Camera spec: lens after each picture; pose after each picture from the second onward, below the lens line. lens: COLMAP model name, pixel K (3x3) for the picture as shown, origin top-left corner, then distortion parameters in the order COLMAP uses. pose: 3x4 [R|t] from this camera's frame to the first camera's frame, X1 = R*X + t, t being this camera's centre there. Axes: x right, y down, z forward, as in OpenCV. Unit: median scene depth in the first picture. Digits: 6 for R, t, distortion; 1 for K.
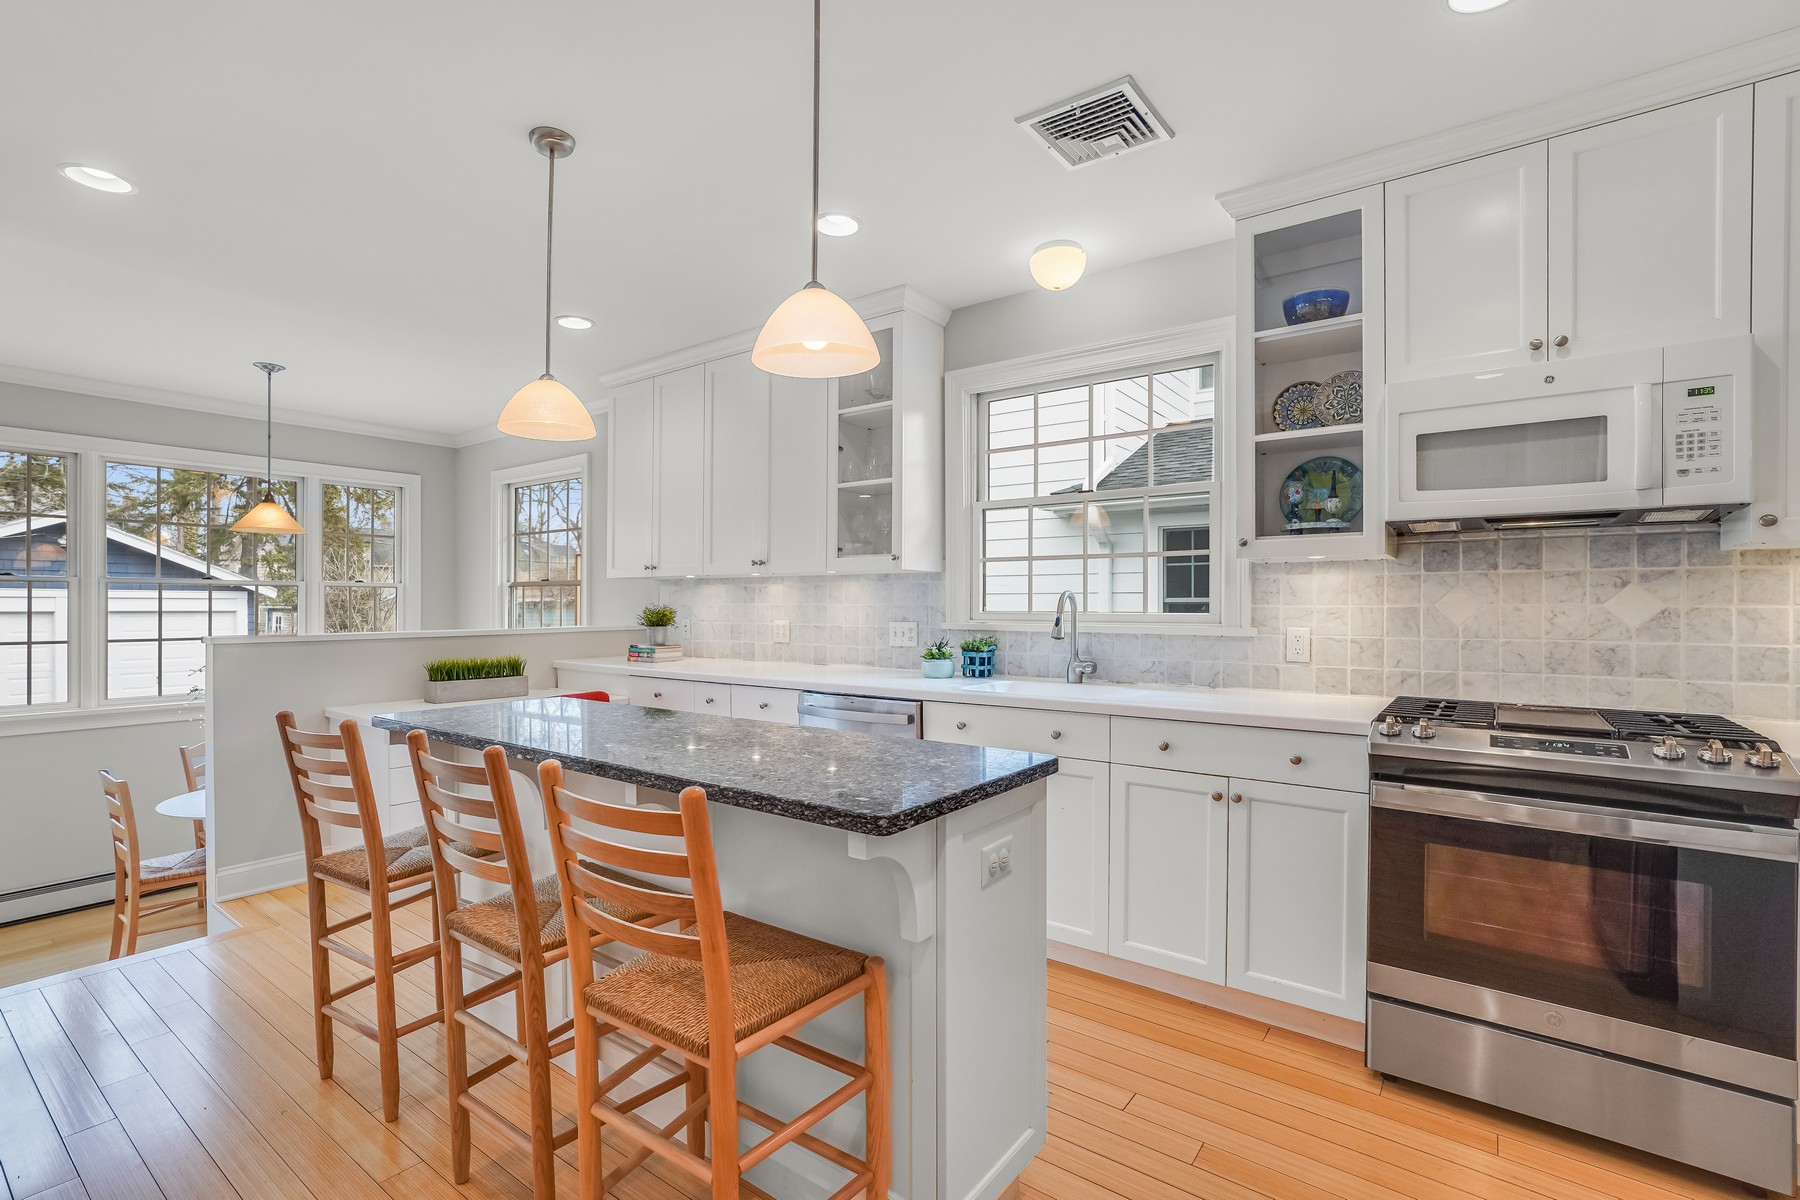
lens RADIAL K [[821.4, 0, 886.5], [0, 821.4, 588.9], [0, 0, 1]] dist [-0.032175, 0.015338]
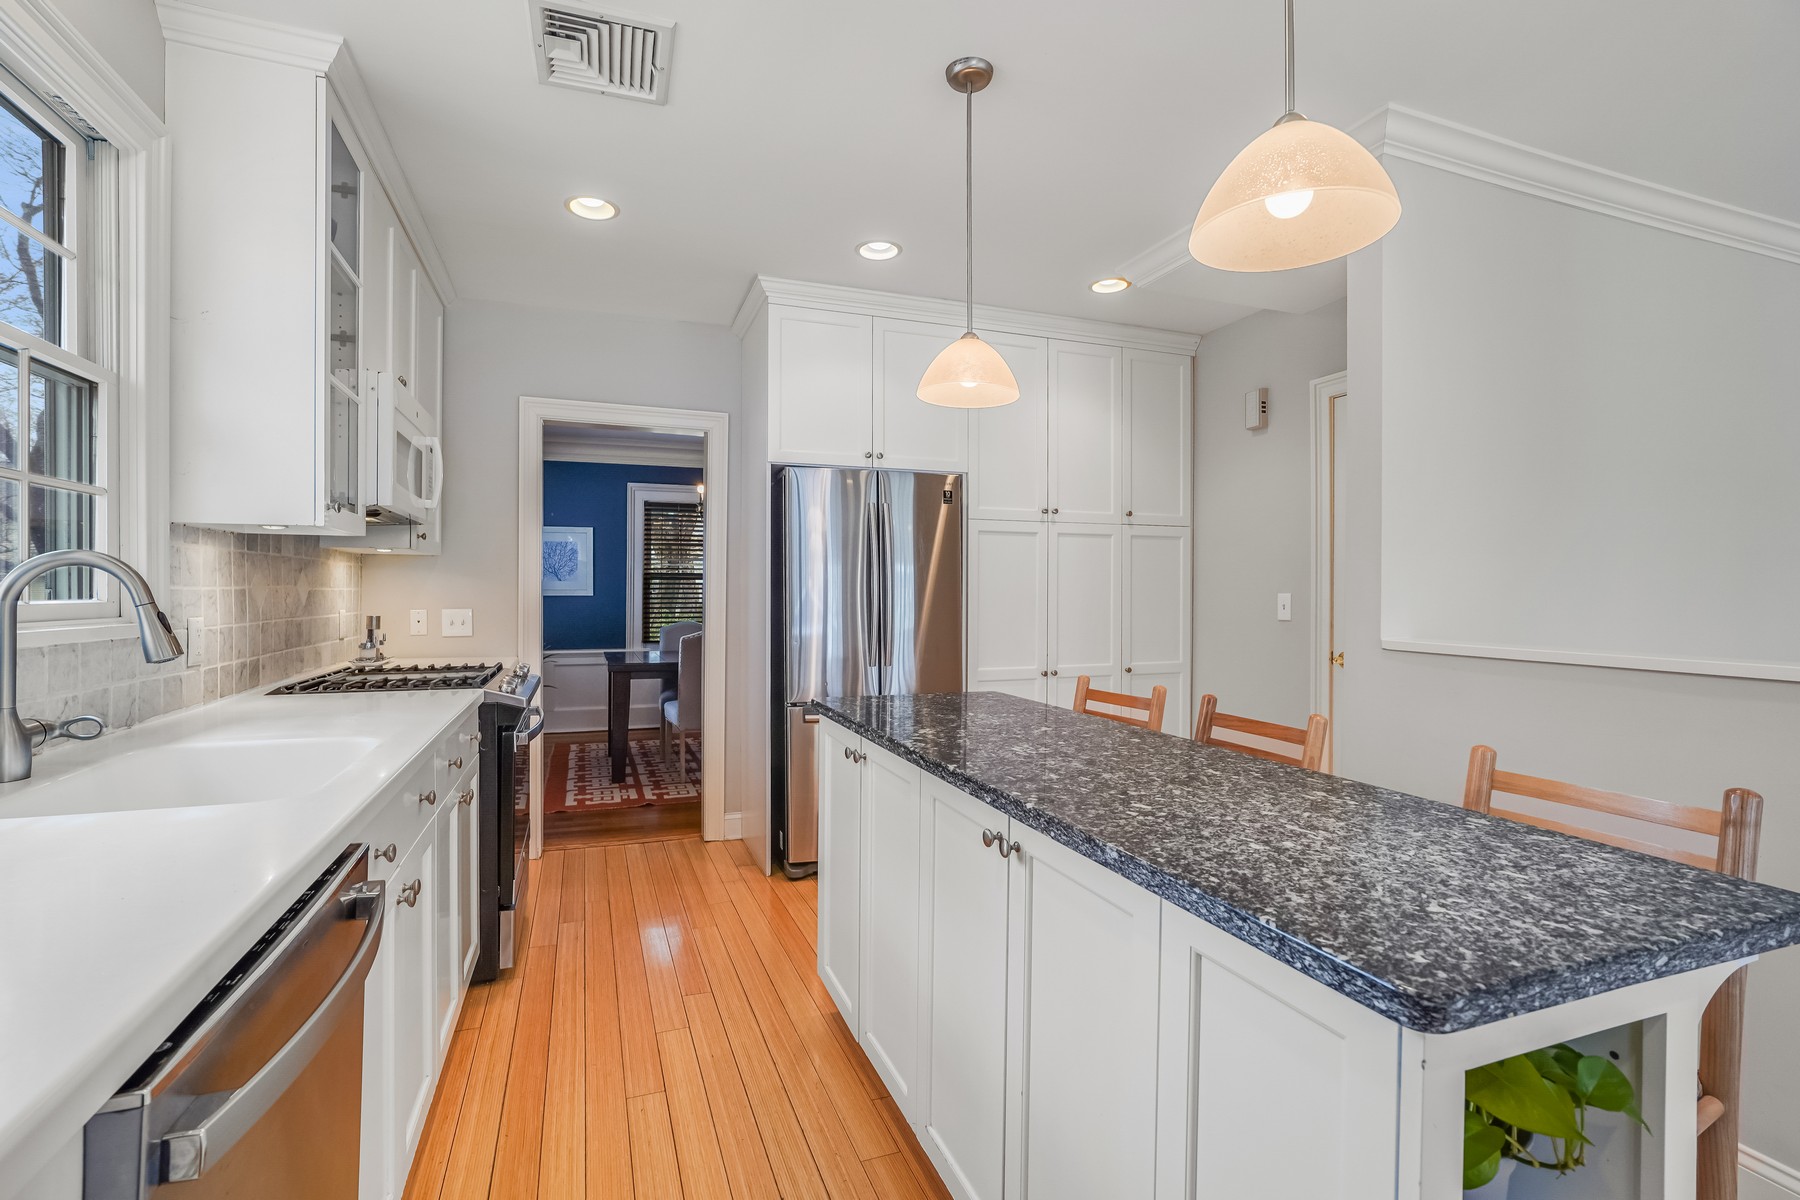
lens RADIAL K [[819.8, 0, 882.7], [0, 819.8, 603.1], [0, 0, 1]] dist [-0.033819, 0.015710]
pose [[-0.836977, -0.004738, 0.547218, -0.313058], [-0.005017, 0.999987, 0.000985, 0.024537], [-0.547215, -0.001921, -0.836990, 1.003377]]
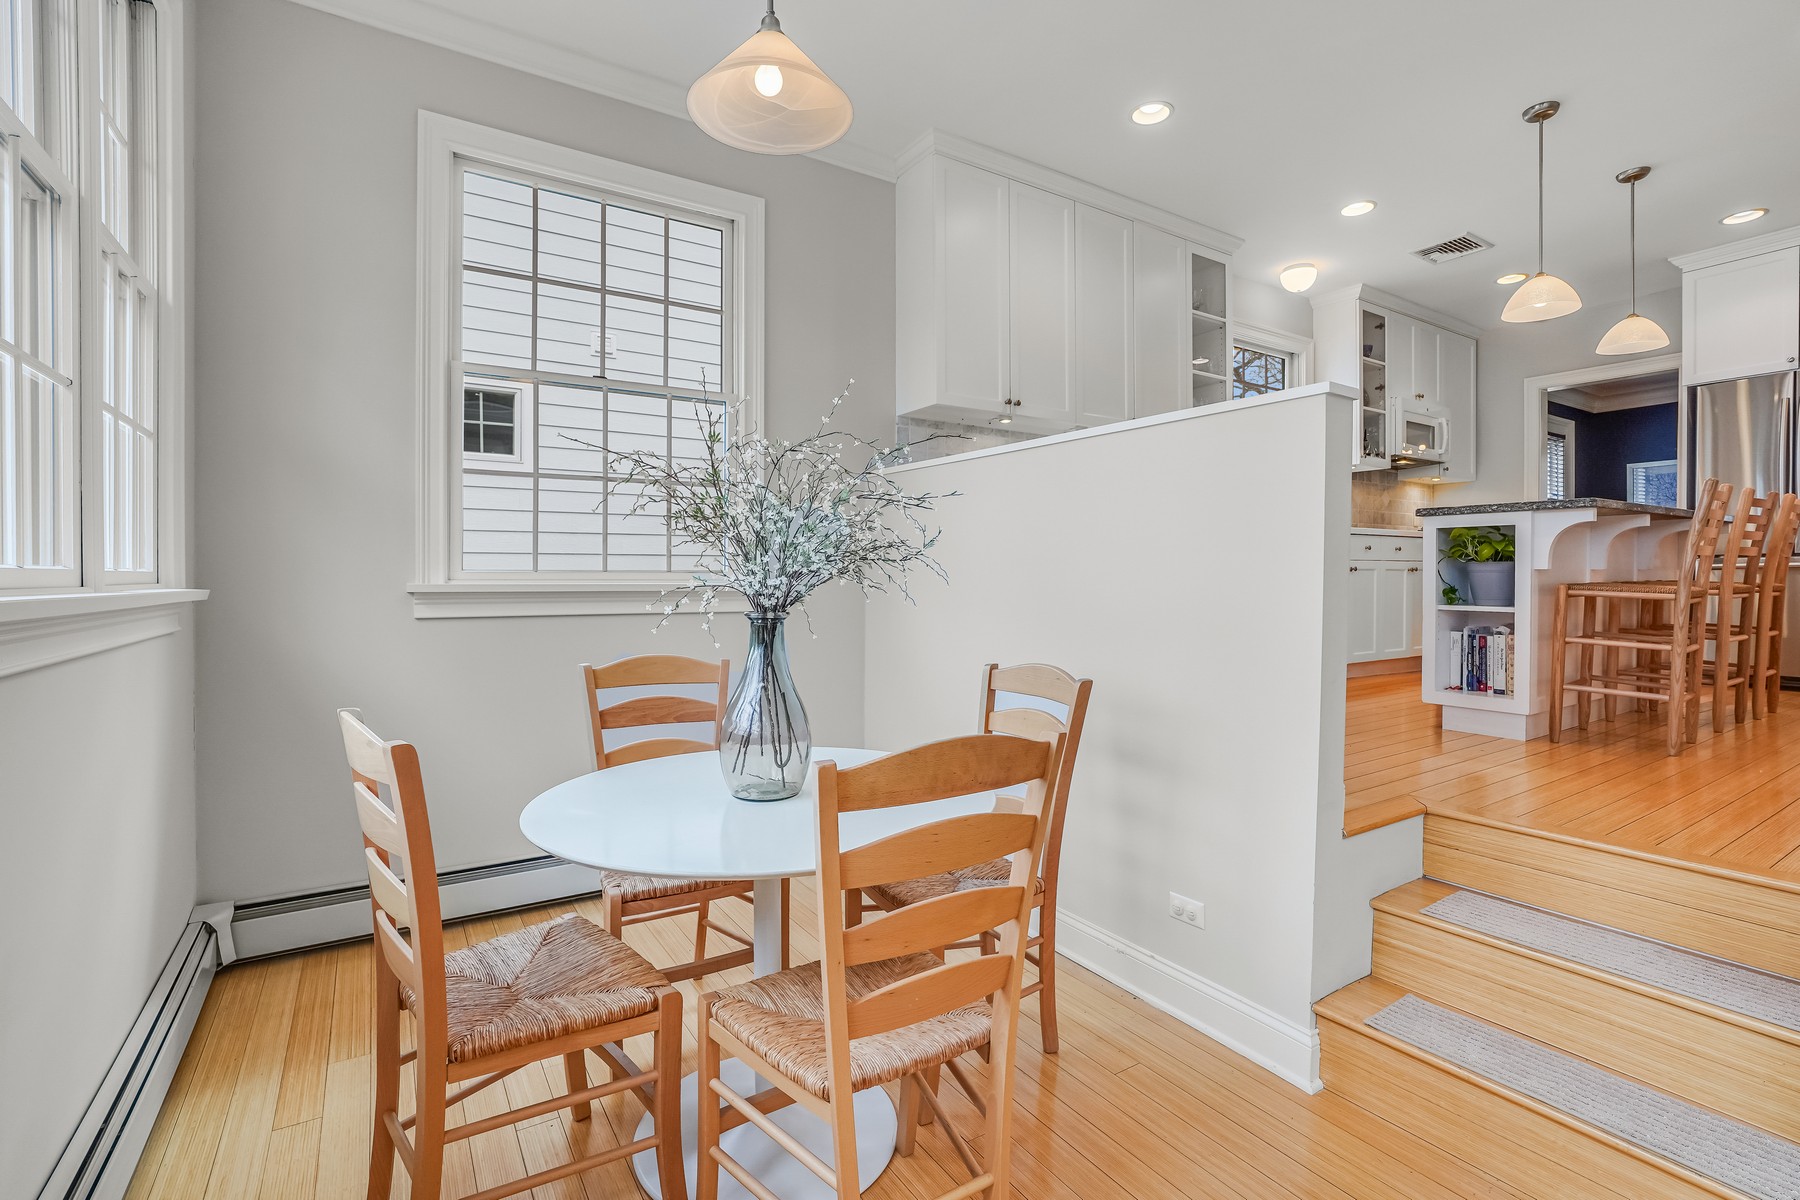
lens RADIAL K [[821.4, 0, 886.5], [0, 821.4, 588.9], [0, 0, 1]] dist [-0.032175, 0.015338]
pose [[0.354415, -0.007631, 0.935057, -1.423754], [-0.009059, 0.999892, 0.011594, 0.198390], [-0.935044, -0.012580, 0.354308, 1.031236]]
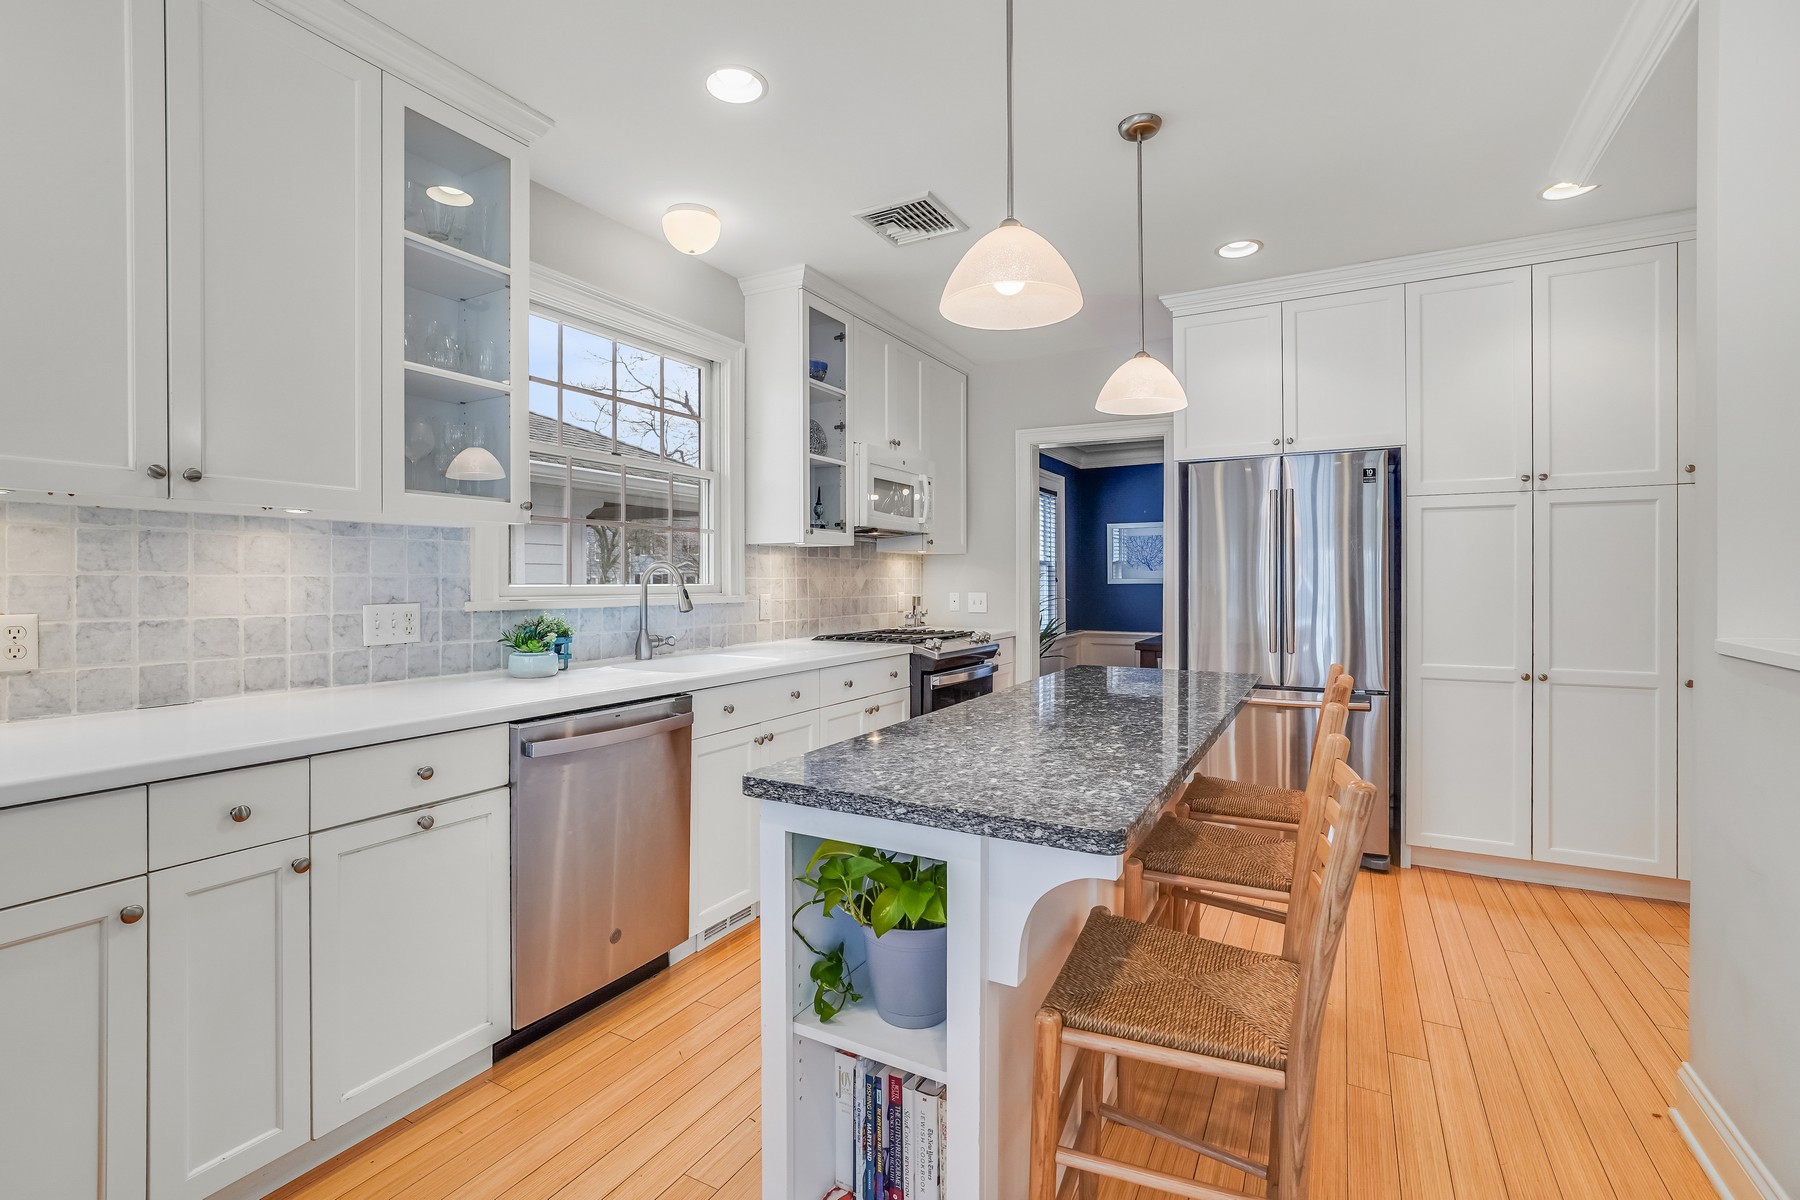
lens RADIAL K [[821.4, 0, 886.5], [0, 821.4, 588.9], [0, 0, 1]] dist [-0.032175, 0.015338]
pose [[-0.130104, -0.005071, 0.991487, -0.684708], [-0.008726, 0.999954, 0.003970, 0.025262], [-0.991462, -0.008135, -0.130142, 0.774857]]
